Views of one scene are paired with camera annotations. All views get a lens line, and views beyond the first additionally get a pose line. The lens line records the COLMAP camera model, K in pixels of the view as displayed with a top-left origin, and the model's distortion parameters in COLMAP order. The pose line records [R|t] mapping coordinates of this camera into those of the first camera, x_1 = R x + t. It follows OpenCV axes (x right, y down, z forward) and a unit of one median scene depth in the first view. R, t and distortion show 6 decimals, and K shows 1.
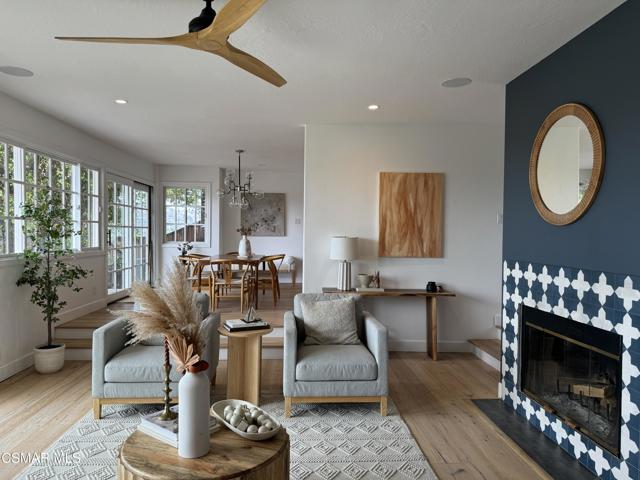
lens RADIAL K [[448.1, 0, 318.4], [0, 448.1, 240.0], [0, 0, 1]] dist [0.047155, -0.045983]
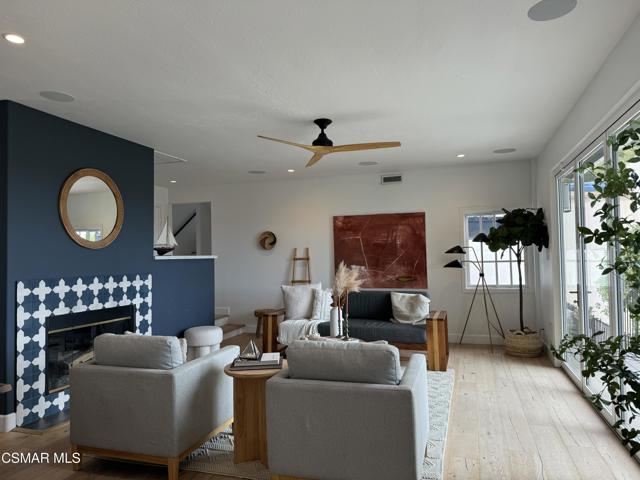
lens RADIAL K [[448.1, 0, 318.0], [0, 448.1, 240.3], [0, 0, 1]] dist [0.047155, -0.045983]
pose [[-0.929372, 0.024411, 0.368336, -0.621057], [0.016463, 0.999559, -0.024706, -0.010232], [-0.368776, -0.016898, -0.929365, 1.883439]]
